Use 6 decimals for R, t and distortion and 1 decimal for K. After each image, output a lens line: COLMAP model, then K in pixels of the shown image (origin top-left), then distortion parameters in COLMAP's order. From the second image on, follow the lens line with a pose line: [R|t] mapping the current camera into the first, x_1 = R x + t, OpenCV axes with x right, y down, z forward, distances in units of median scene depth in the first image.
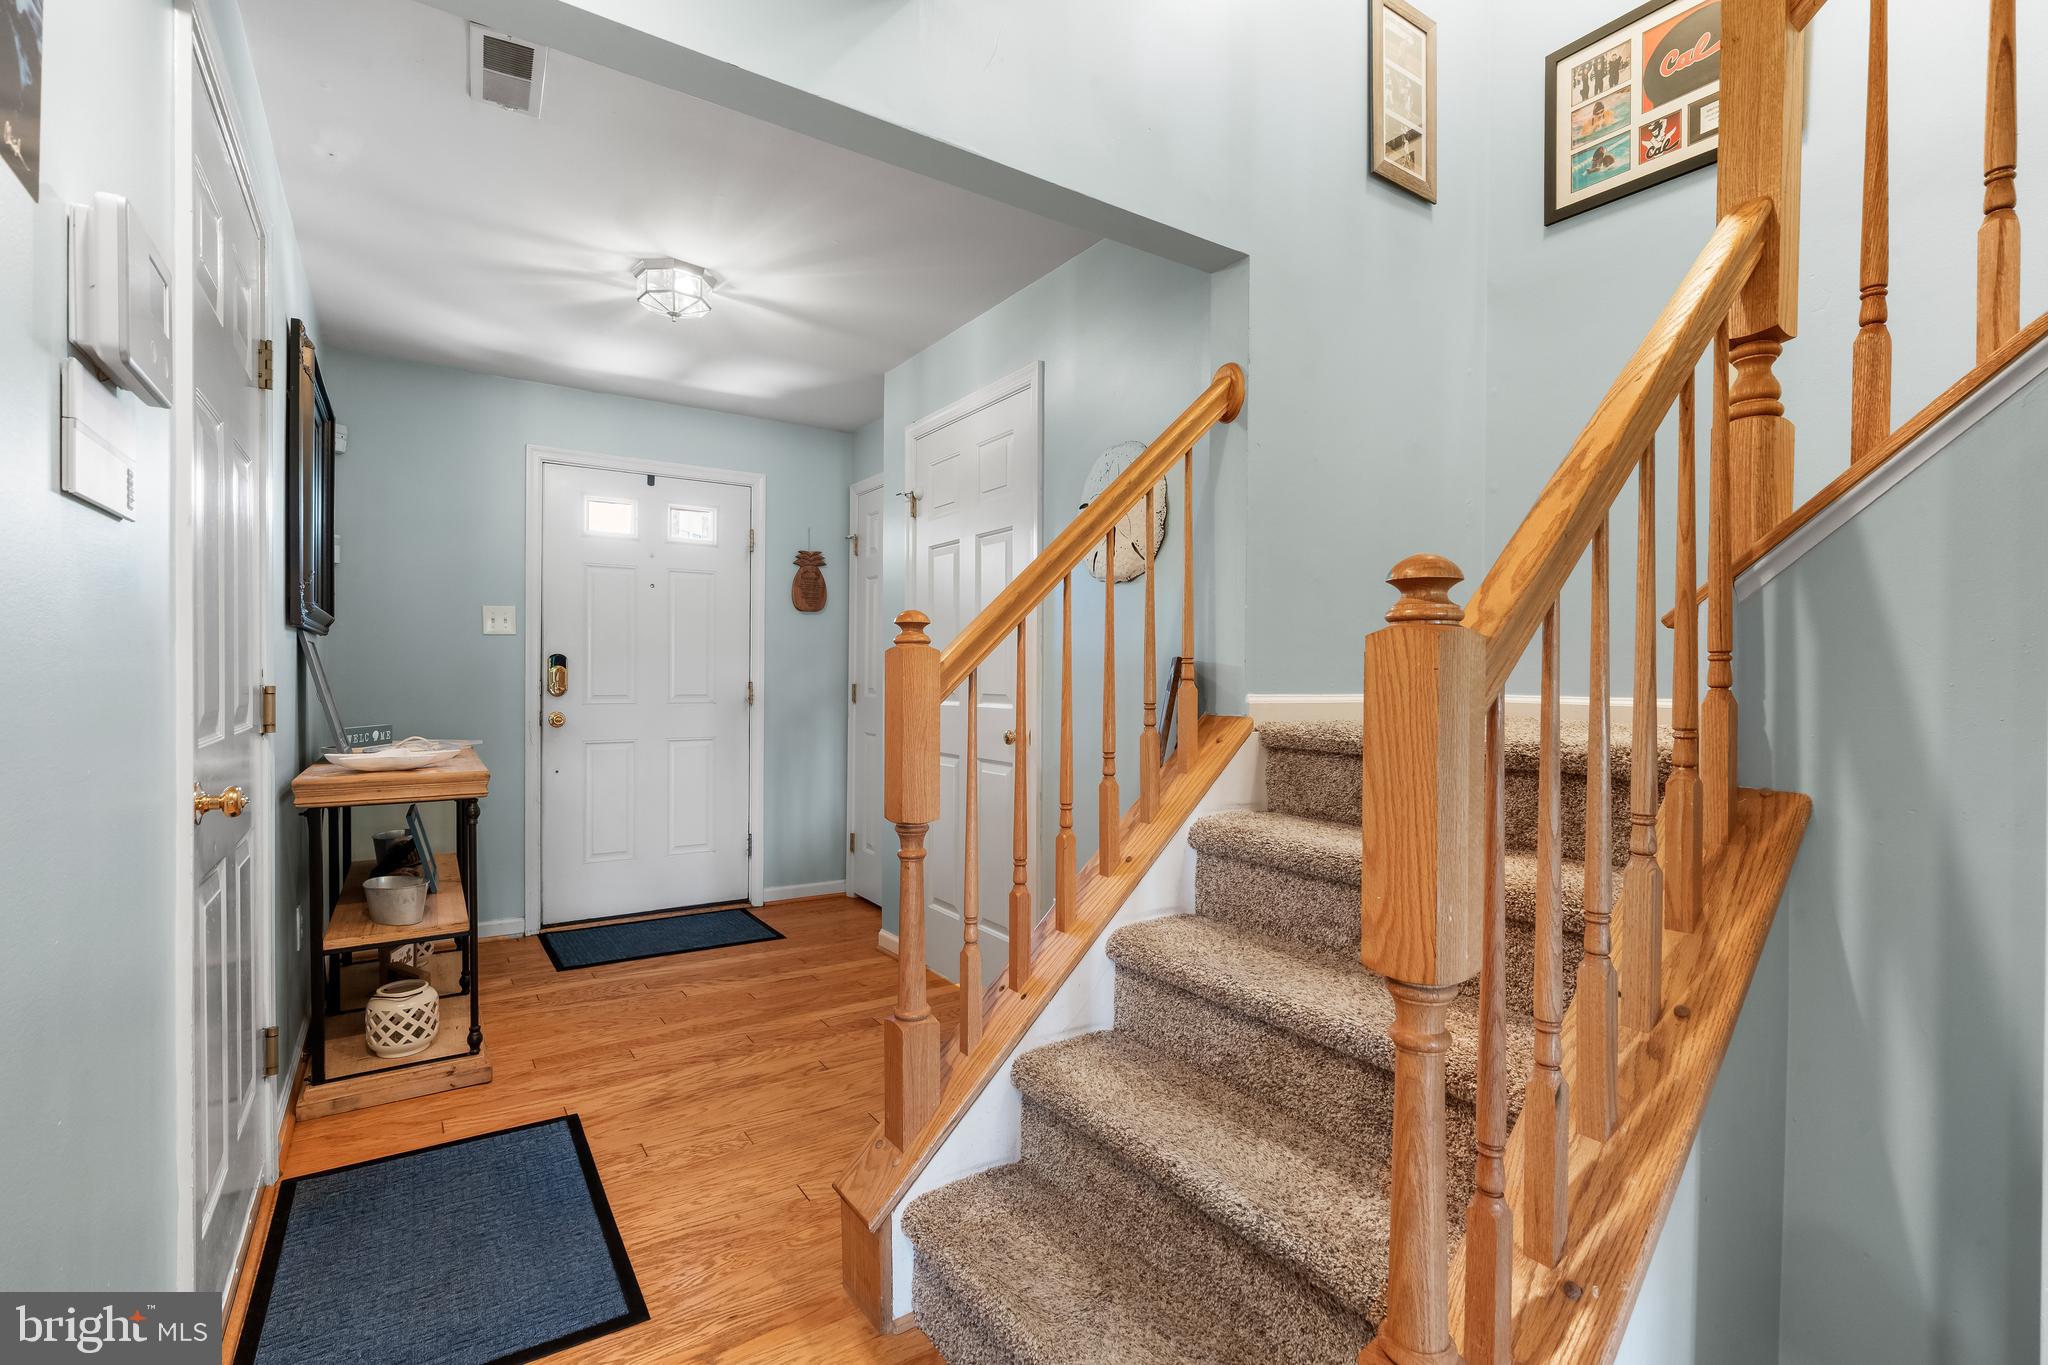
lens RADIAL K [[930.9, 0, 1024.0], [0, 930.9, 682.5], [0, 0, 1]] dist [-0.004691, 0.000564]
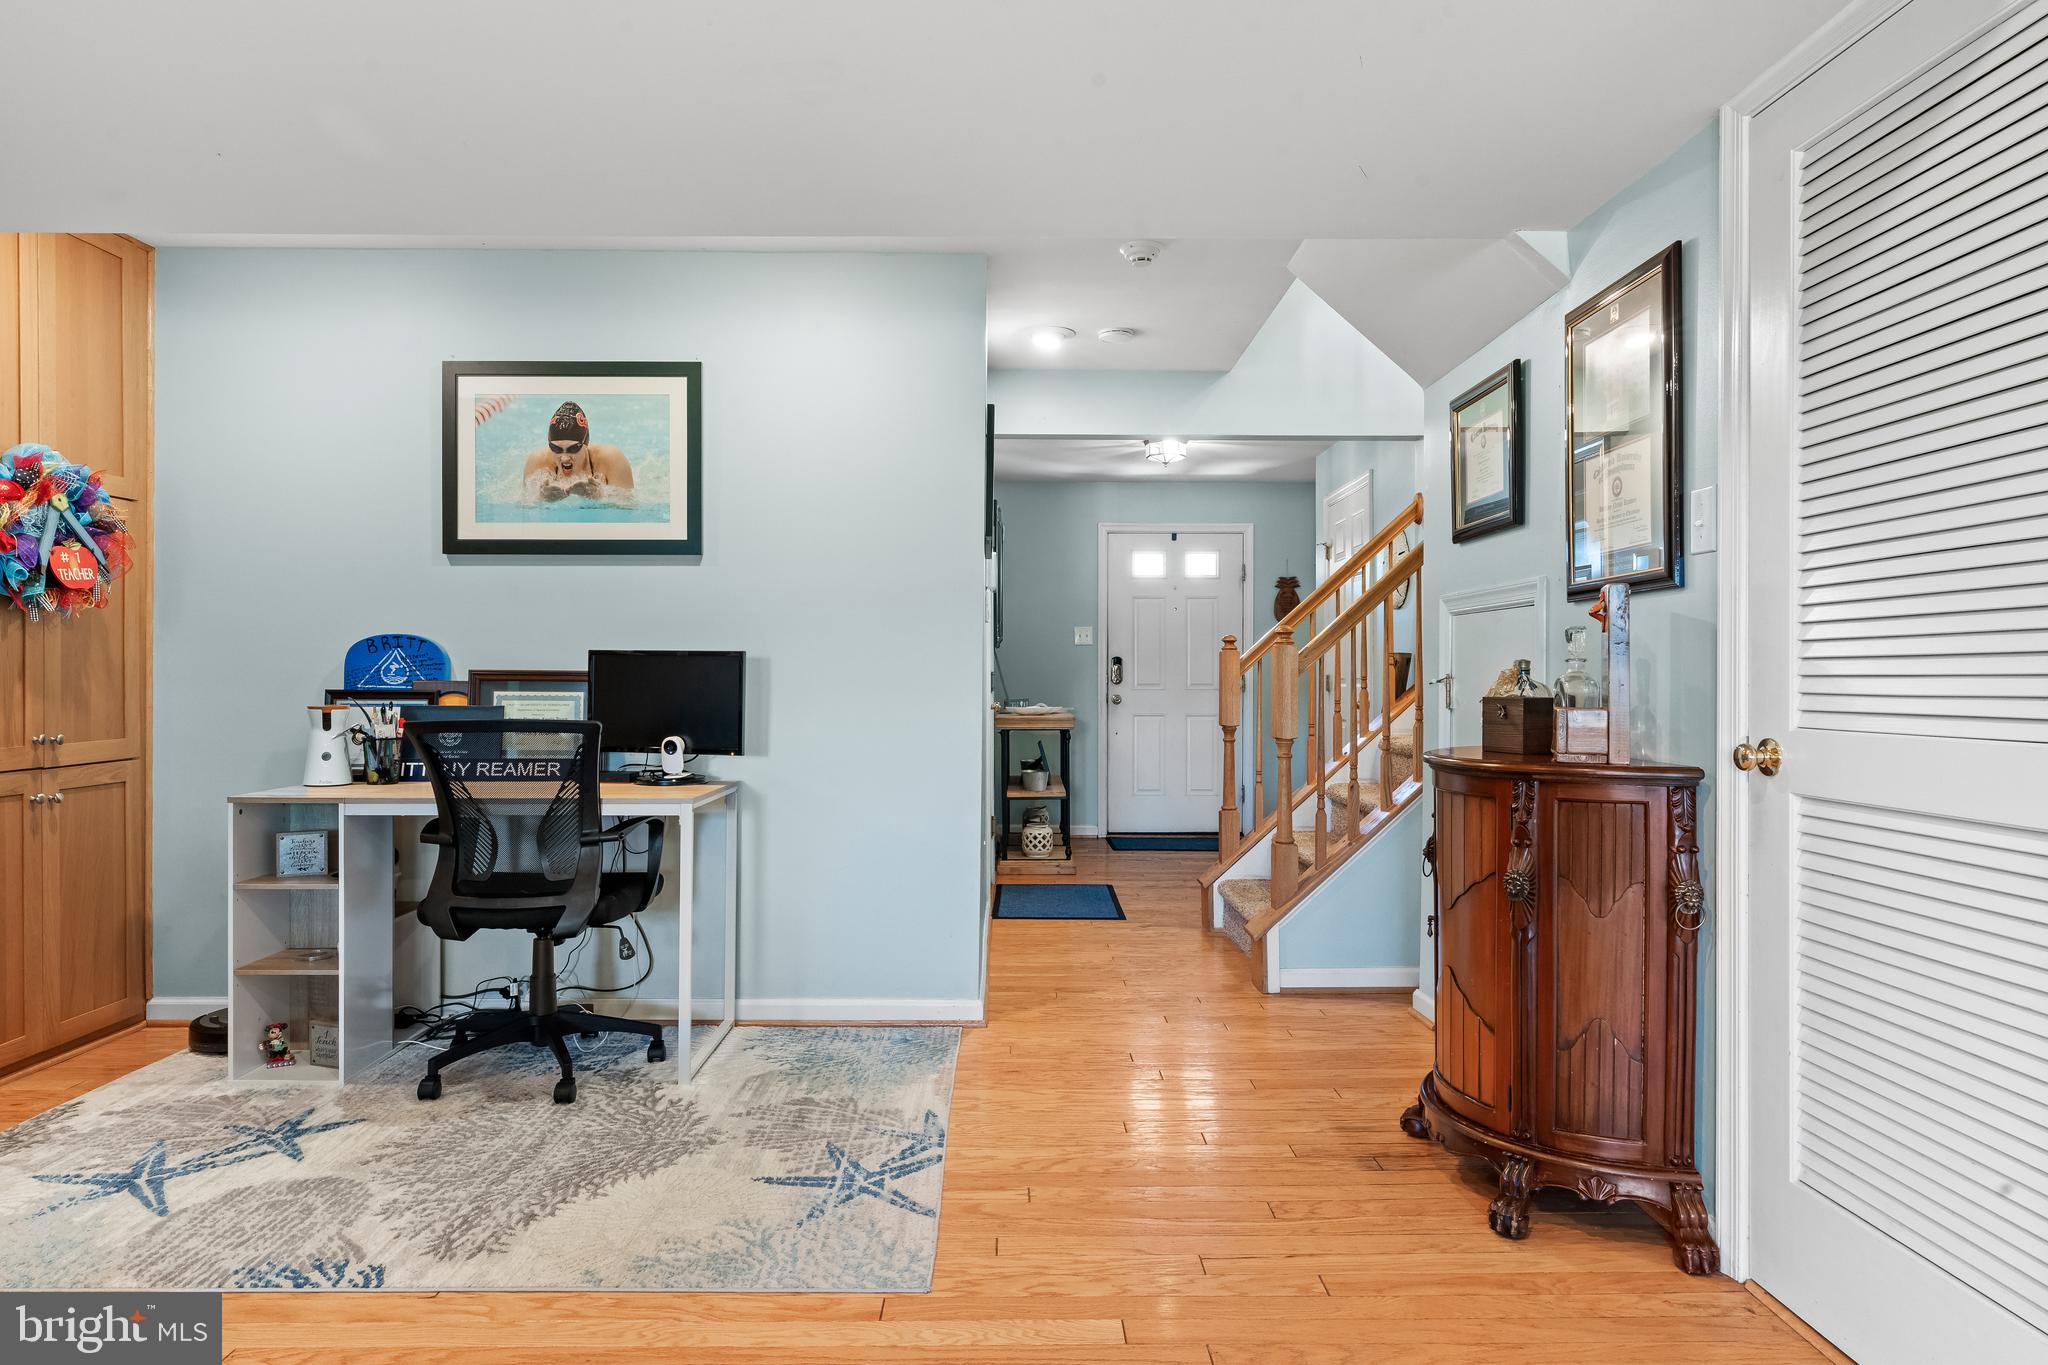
lens RADIAL K [[1229.2, 0, 1018.7], [0, 1229.2, 680.0], [0, 0, 1]] dist [0.000106, 0.000550]
pose [[0.835853, -0.003748, -0.548941, 0.531909], [-0.000842, 0.999967, -0.008108, 0.027897], [0.548953, 0.007240, 0.835822, -0.876034]]
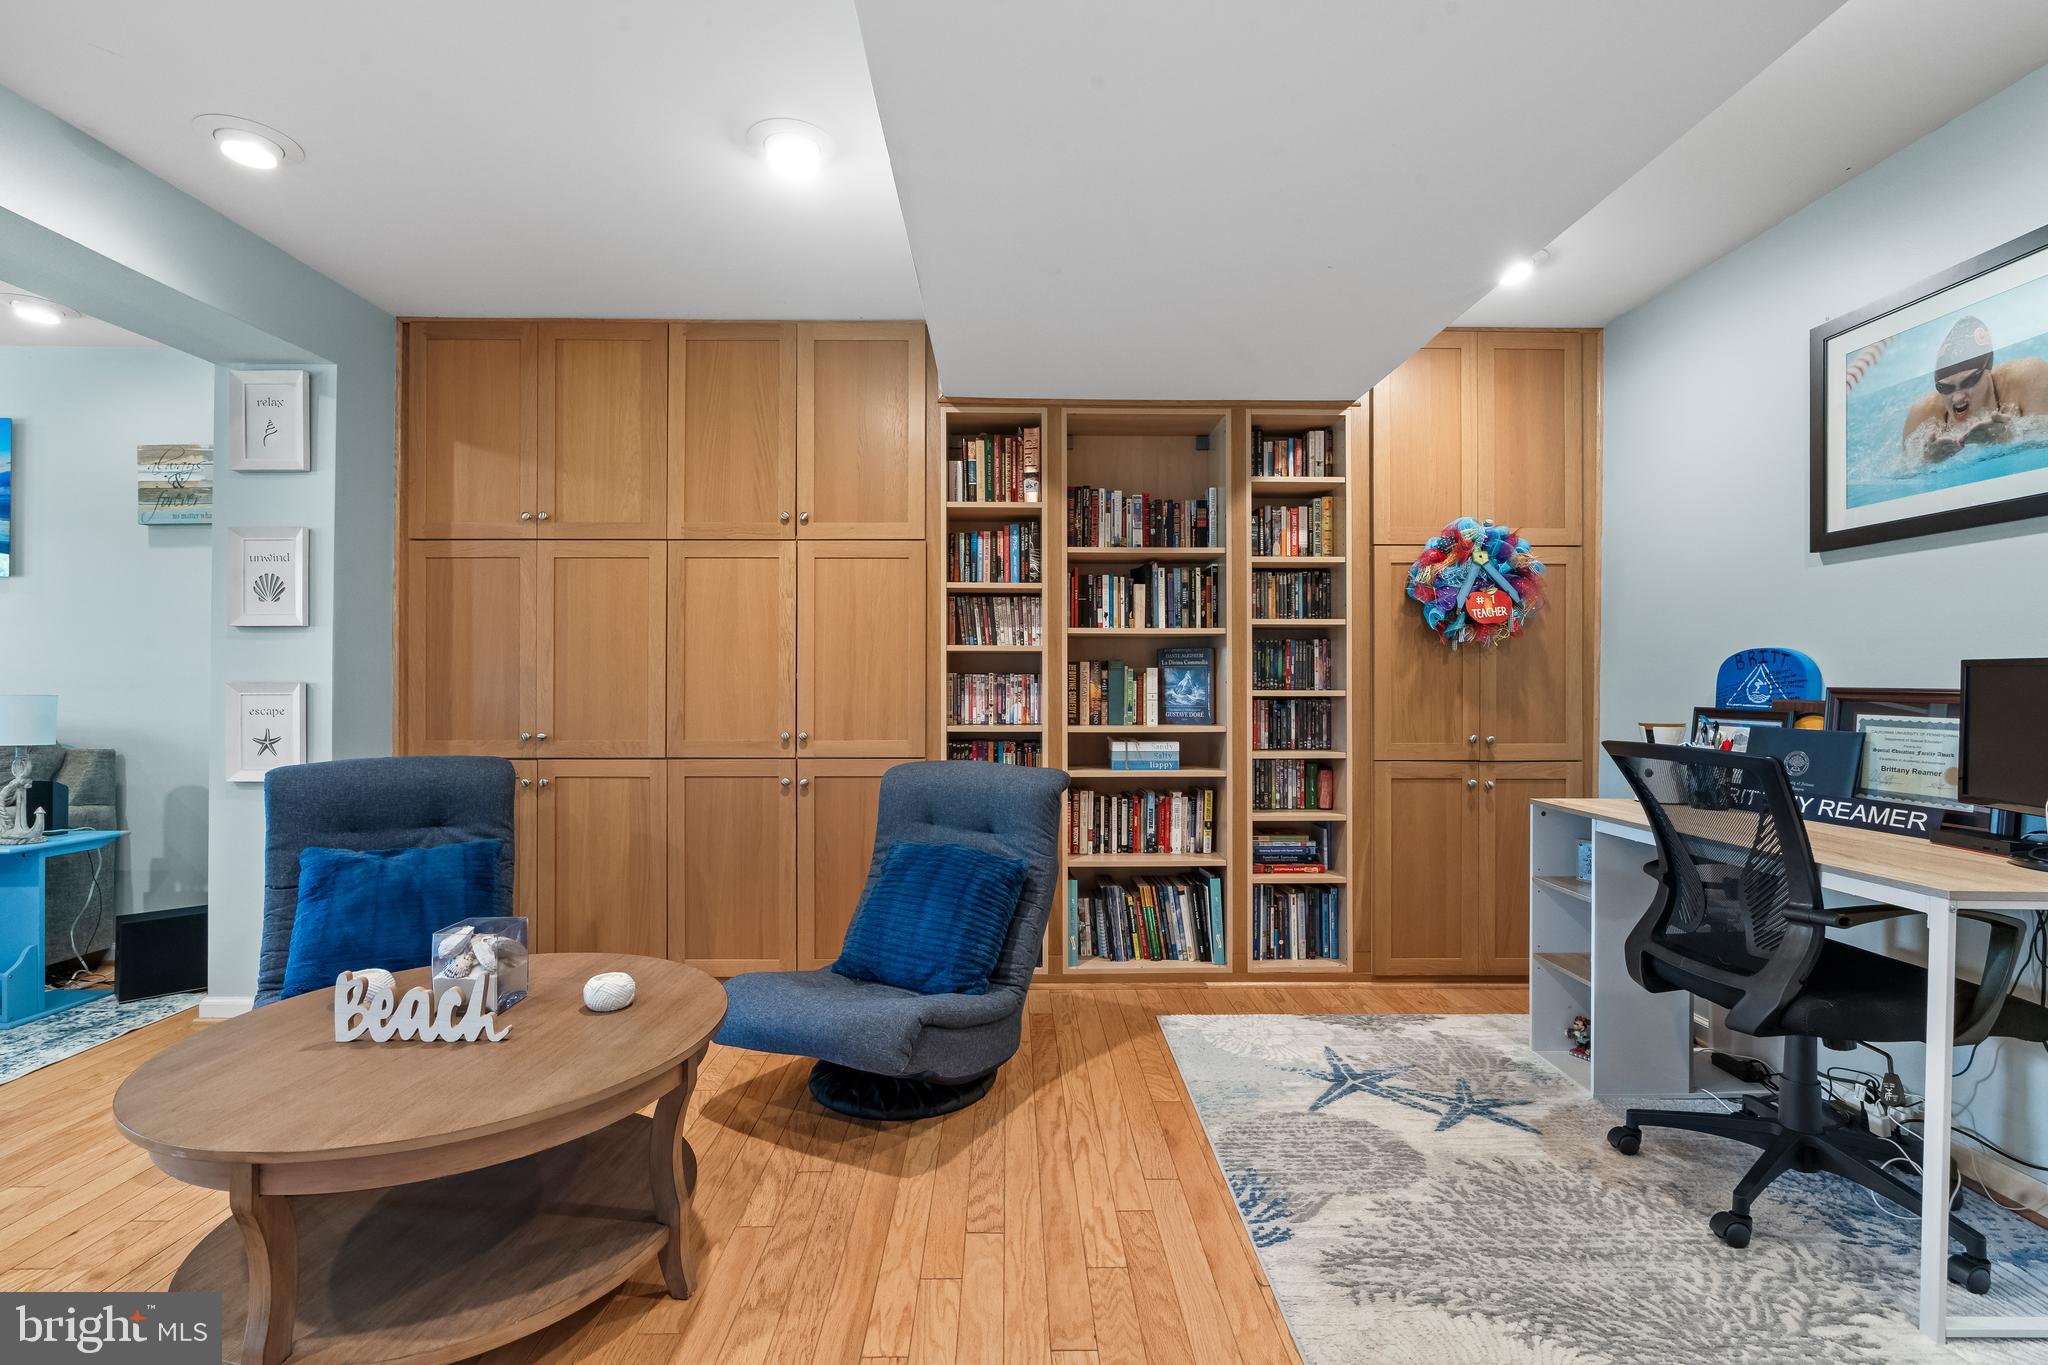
lens RADIAL K [[926.6, 0, 1023.2], [0, 926.6, 685.8], [0, 0, 1]] dist [-0.000762, 0.000367]
pose [[-0.544690, -0.006926, -0.838609, 0.431923], [-0.017037, 0.999851, 0.002808, 0.018066], [0.838464, 0.015817, -0.544727, -0.389306]]
